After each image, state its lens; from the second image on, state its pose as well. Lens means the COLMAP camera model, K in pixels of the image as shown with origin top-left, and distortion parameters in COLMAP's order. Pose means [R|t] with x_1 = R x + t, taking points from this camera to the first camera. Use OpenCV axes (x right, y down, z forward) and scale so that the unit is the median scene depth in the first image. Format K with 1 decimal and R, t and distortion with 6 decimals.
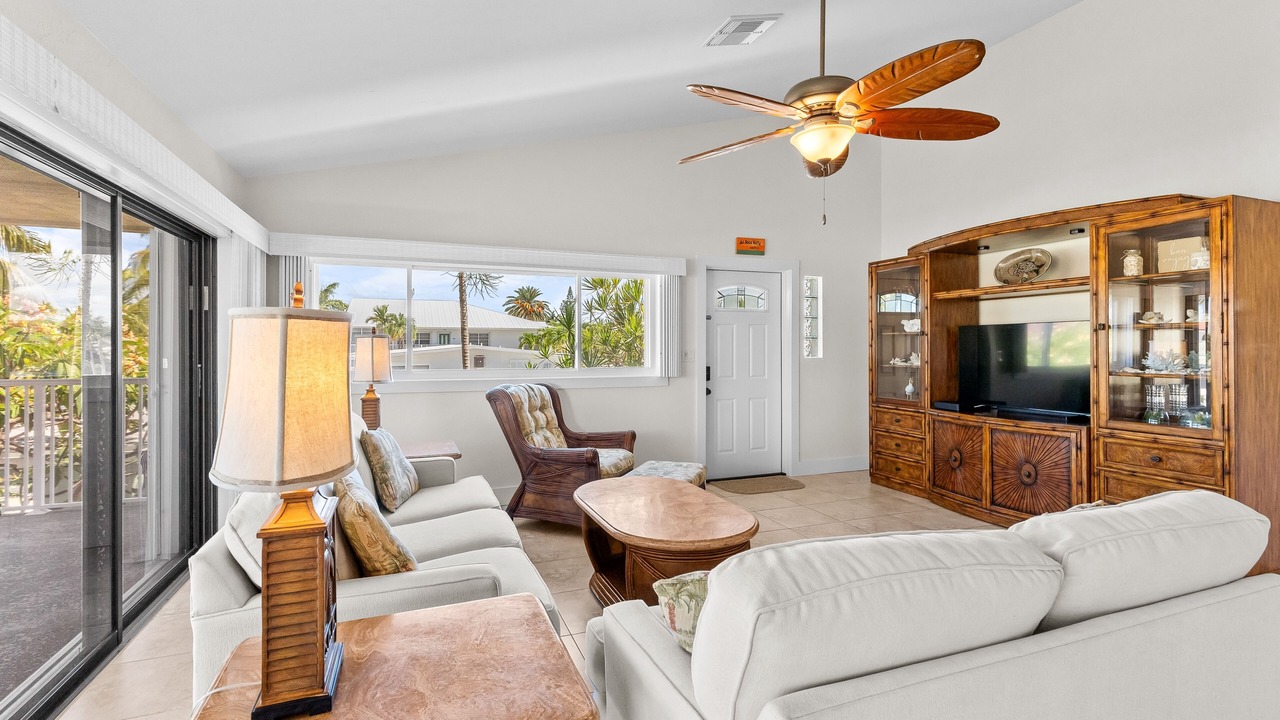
lens RADIAL K [[561.9, 0, 648.1], [0, 561.9, 342.4], [0, 0, 1]] dist [0.000549, -0.000024]
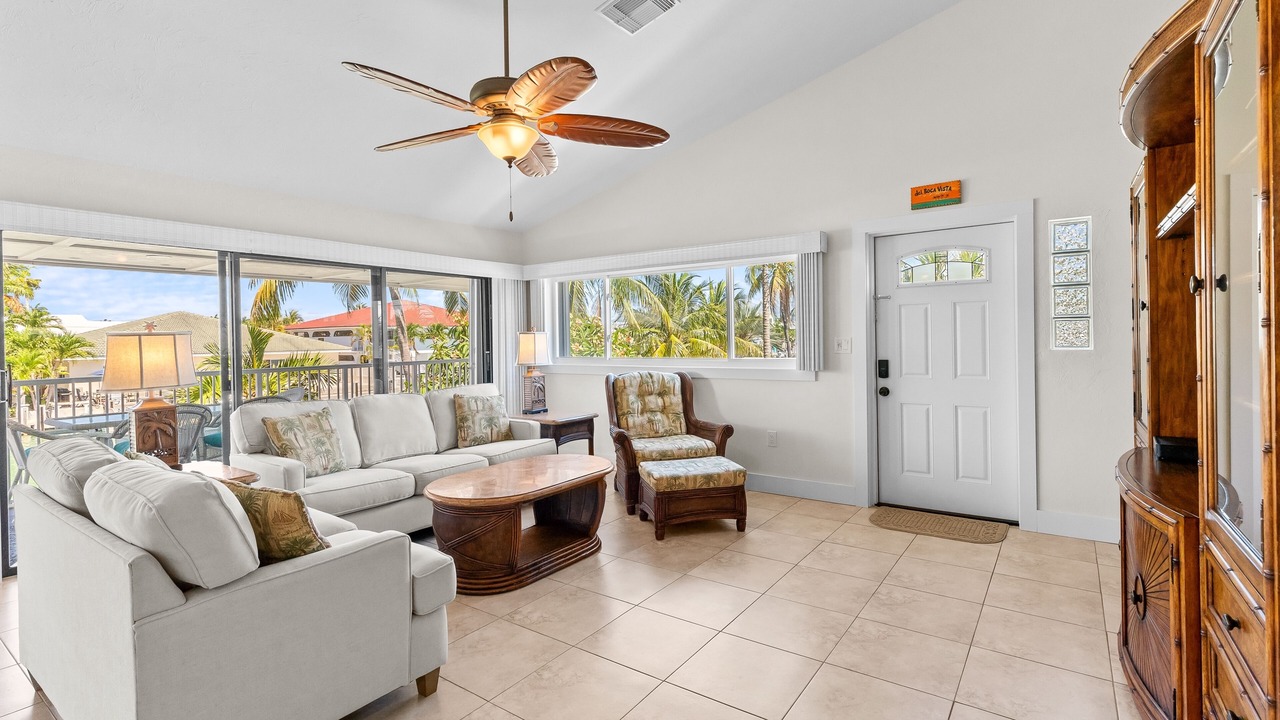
lens RADIAL K [[591.6, 0, 652.4], [0, 591.6, 335.4], [0, 0, 1]] dist [0.002575, -0.000054]
pose [[0.557097, -0.012257, -0.830357, 0.742962], [0.023440, 0.999725, 0.000970, 0.000430], [0.830116, -0.020004, 0.557231, 0.325604]]
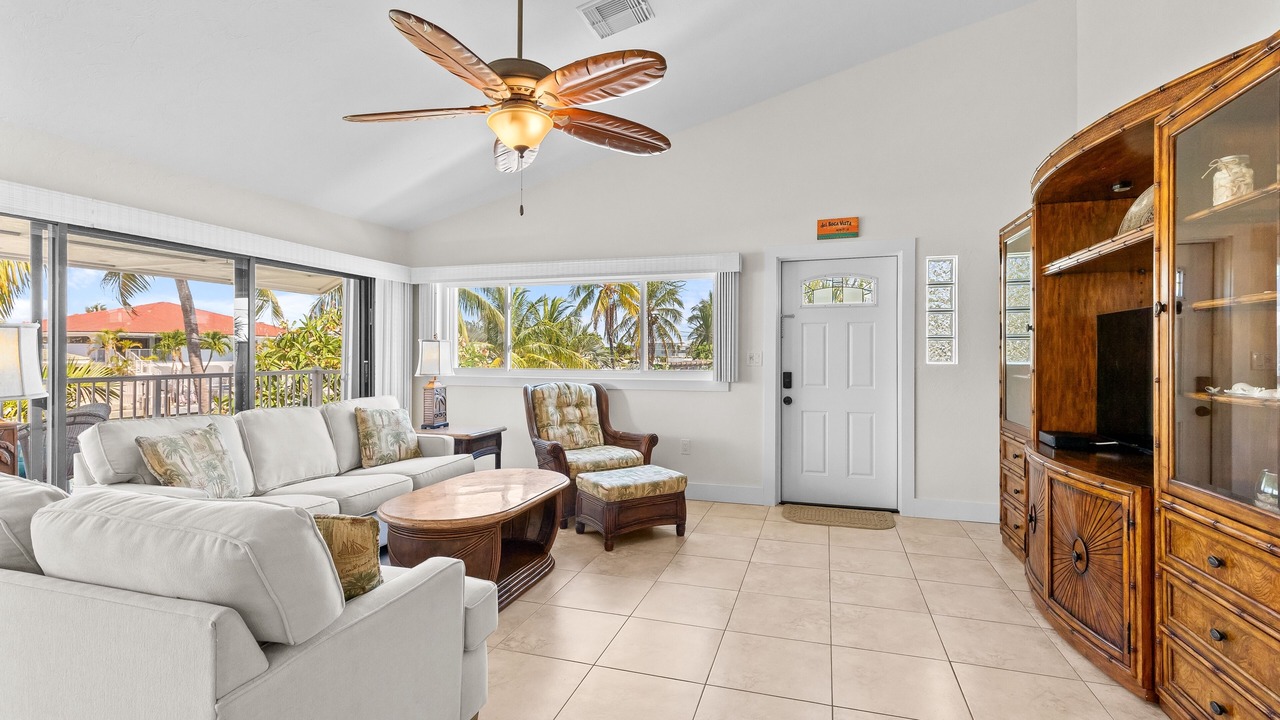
lens RADIAL K [[578.4, 0, 652.5], [0, 578.4, 345.7], [0, 0, 1]] dist [0.002128, 0.000008]
pose [[0.785678, -0.006860, -0.618598, 0.601757], [0.003573, 0.999972, -0.006551, 0.008547], [0.618625, 0.002936, 0.785681, 0.194136]]
